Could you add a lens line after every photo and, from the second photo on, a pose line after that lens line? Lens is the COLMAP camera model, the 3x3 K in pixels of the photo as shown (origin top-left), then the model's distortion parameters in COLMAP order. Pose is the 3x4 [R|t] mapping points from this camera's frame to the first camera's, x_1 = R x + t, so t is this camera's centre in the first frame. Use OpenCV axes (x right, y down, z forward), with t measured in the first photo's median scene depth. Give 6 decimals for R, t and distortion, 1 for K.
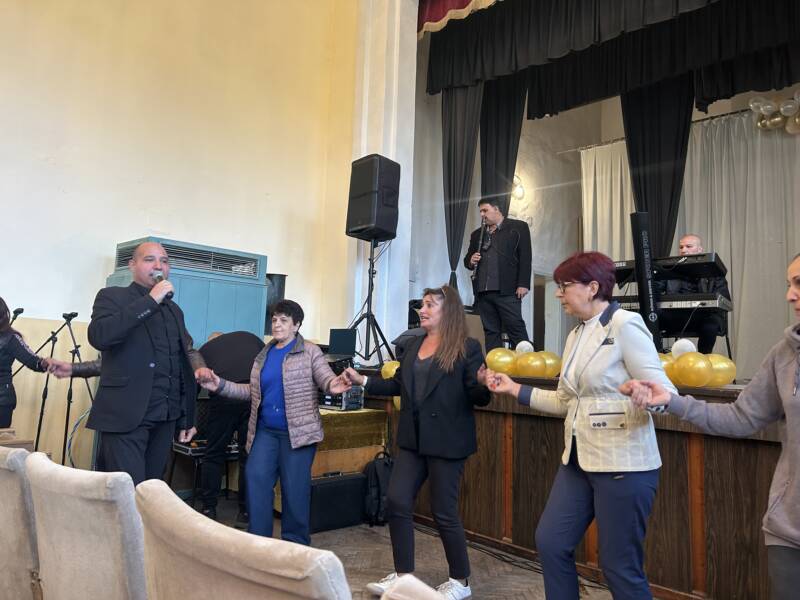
lens RADIAL K [[601.2, 0, 400.8], [0, 601.2, 298.9], [0, 0, 1]] dist [0.055420, -0.062362]
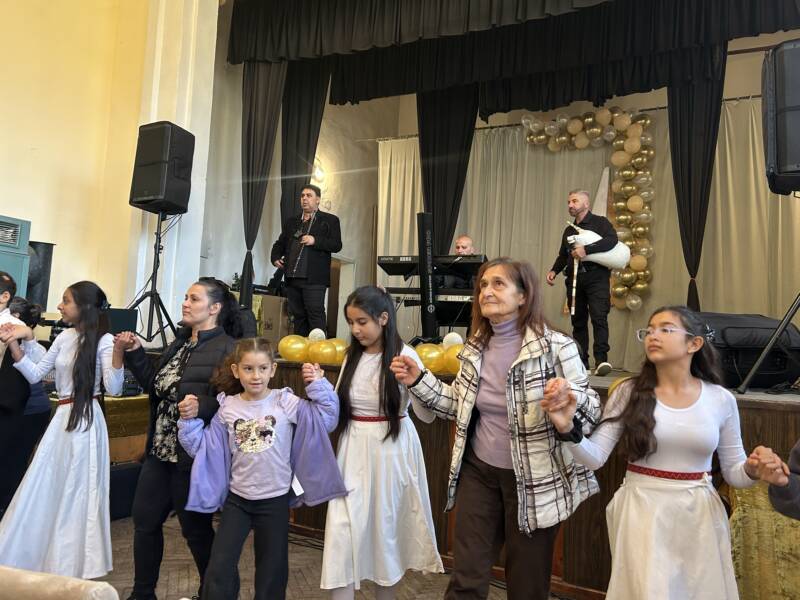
lens RADIAL K [[603.3, 0, 394.6], [0, 603.3, 300.5], [0, 0, 1]] dist [0.052288, -0.063706]
pose [[0.946275, 0.040163, 0.320859, -0.000099], [-0.053917, 0.997963, 0.034093, -0.012056], [-0.318836, -0.049561, 0.946513, -0.012024]]
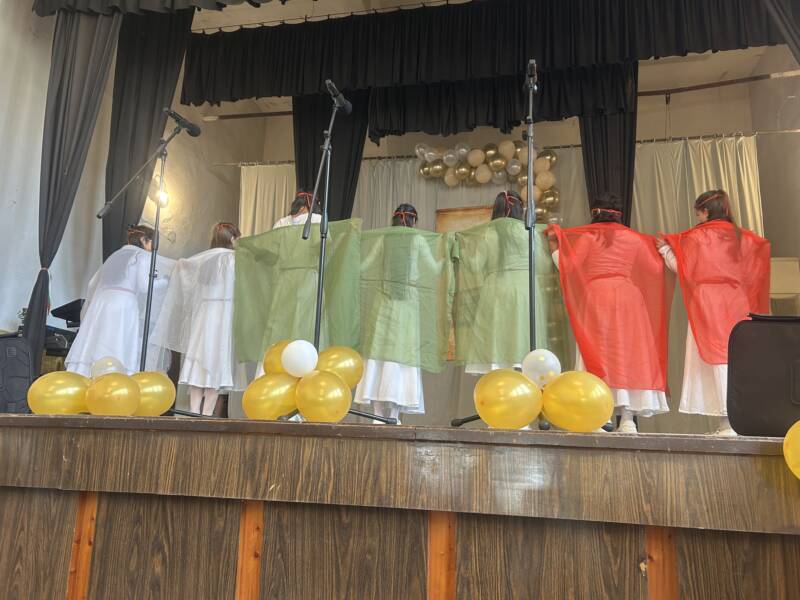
lens RADIAL K [[602.9, 0, 401.5], [0, 602.9, 306.3], [0, 0, 1]] dist [0.055522, -0.063173]
pose [[0.832561, 0.107059, 0.543489, 0.056626], [-0.058923, 0.992695, -0.105284, 0.041591], [-0.550790, 0.055631, 0.832788, 0.239250]]
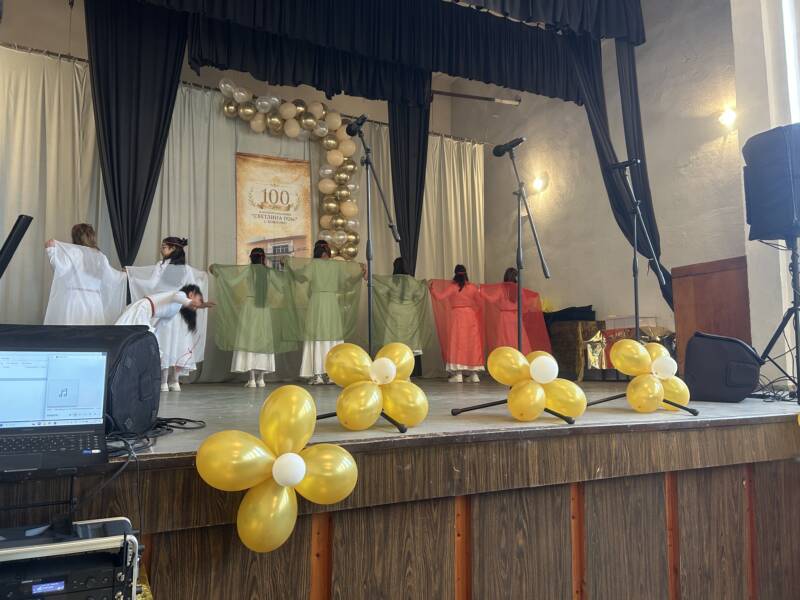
lens RADIAL K [[600.9, 0, 395.9], [0, 600.9, 295.3], [0, 0, 1]] dist [0.054834, -0.060420]
pose [[0.300938, 0.059611, 0.951779, -0.236489], [-0.088461, 0.995486, -0.034379, 0.011229], [-0.949532, -0.073850, 0.304853, 0.500149]]
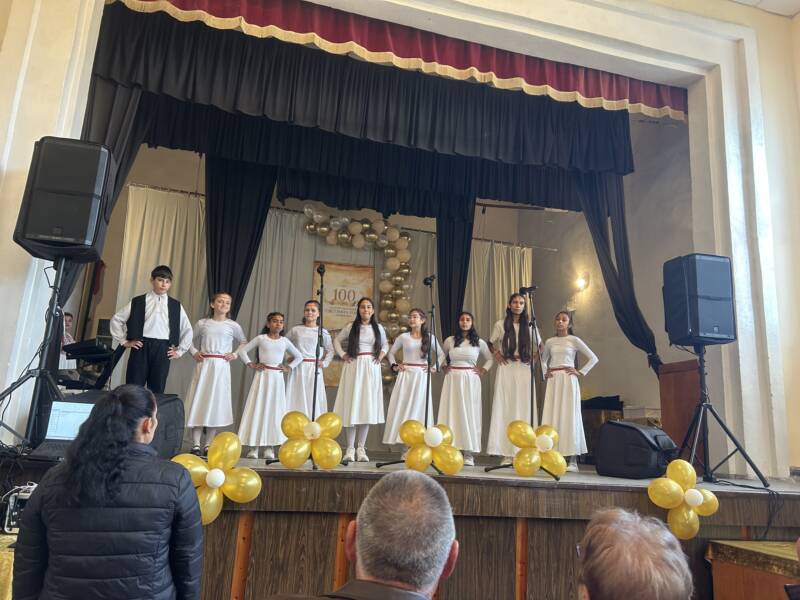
lens RADIAL K [[598.5, 0, 401.9], [0, 598.5, 305.9], [0, 0, 1]] dist [0.064212, -0.071353]
pose [[0.487735, 0.174130, 0.855449, -0.348893], [-0.128512, 0.983551, -0.126934, -0.008867], [-0.863481, -0.048025, 0.502090, 0.267092]]
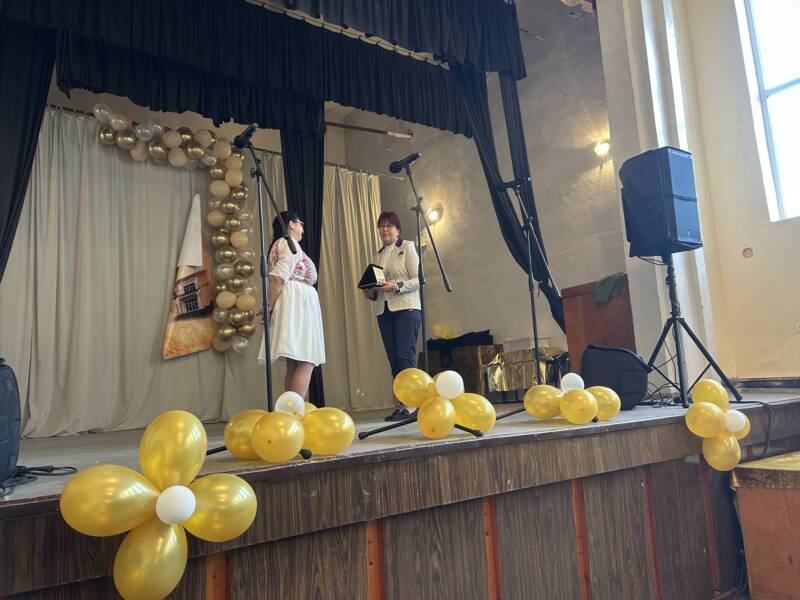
lens RADIAL K [[602.9, 0, 399.9], [0, 602.9, 305.8], [0, 0, 1]] dist [0.051666, -0.056286]
pose [[0.138091, 0.095814, 0.985774, -0.219494], [-0.037927, 0.995091, -0.091407, 0.024246], [-0.989693, -0.024765, 0.141047, 0.503750]]
